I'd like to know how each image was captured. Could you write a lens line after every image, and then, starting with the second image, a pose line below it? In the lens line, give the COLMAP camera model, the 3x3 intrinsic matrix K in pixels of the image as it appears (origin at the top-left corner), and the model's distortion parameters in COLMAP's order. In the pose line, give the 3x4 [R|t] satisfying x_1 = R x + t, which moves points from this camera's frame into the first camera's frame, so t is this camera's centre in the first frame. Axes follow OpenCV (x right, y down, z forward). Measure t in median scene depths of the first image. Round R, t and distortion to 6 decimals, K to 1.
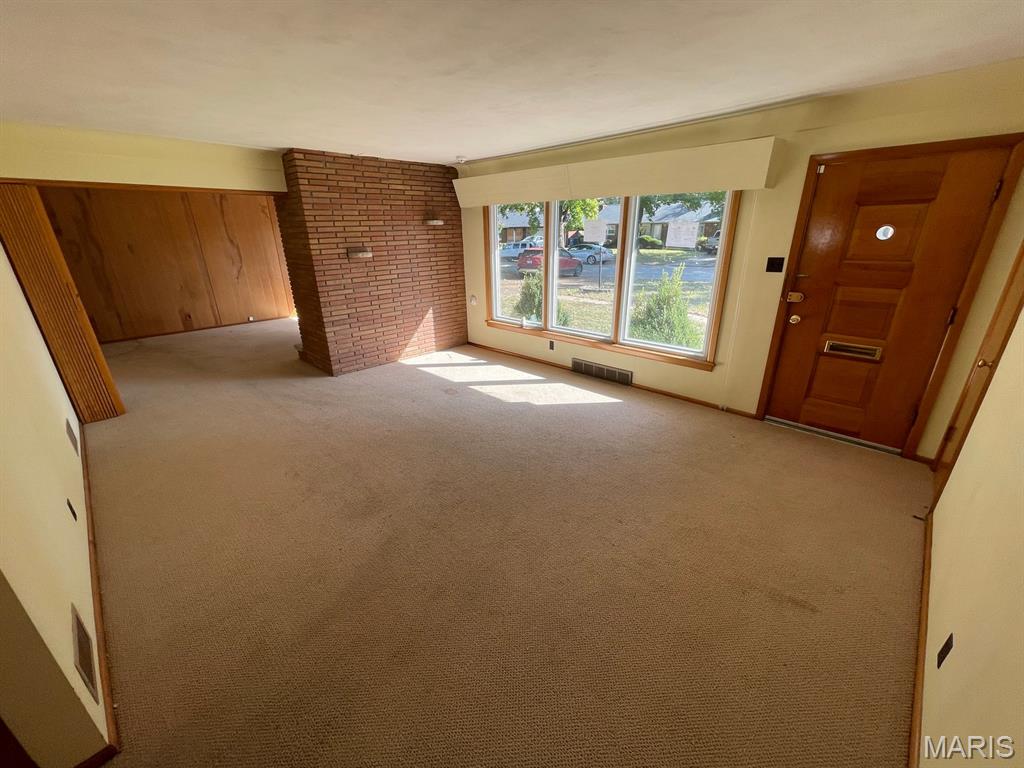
lens RADIAL K [[410.1, 0, 512.0], [0, 410.1, 384.0], [0, 0, 1]] dist [0.001844, 0.000237]
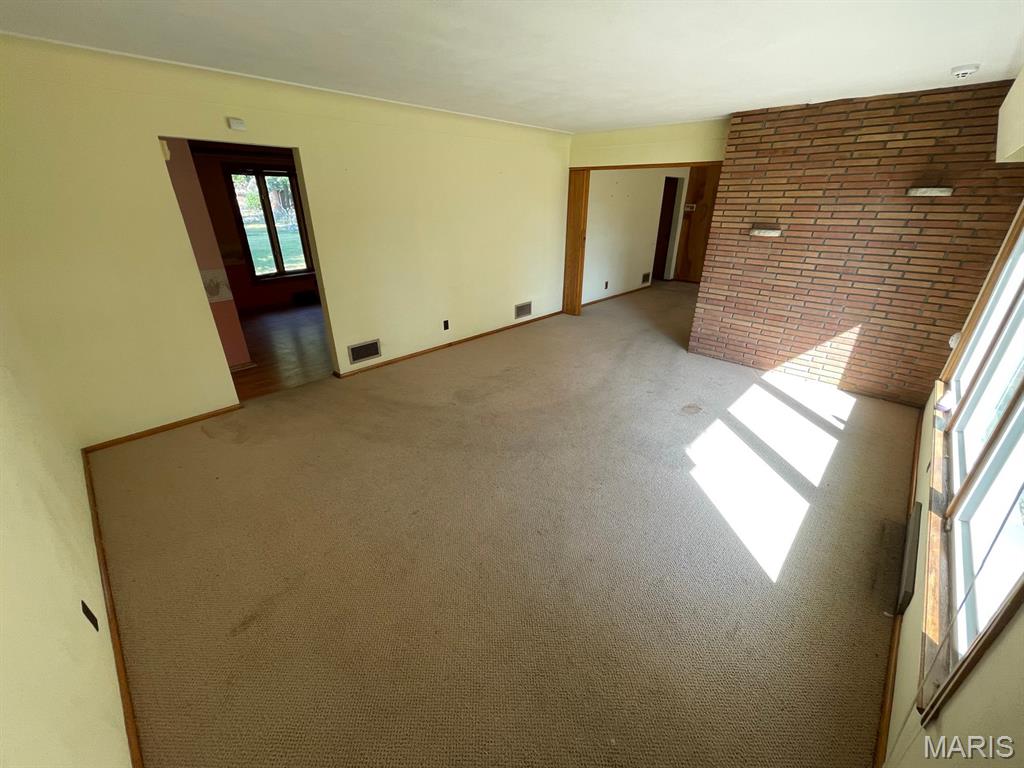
lens RADIAL K [[410.1, 0, 512.0], [0, 410.1, 384.0], [0, 0, 1]] dist [0.001844, 0.000237]
pose [[0.018610, 0.426410, -0.904339, 0.498955], [-0.357961, 0.847380, 0.392187, -0.192355], [0.933551, 0.316420, 0.168408, 0.465111]]
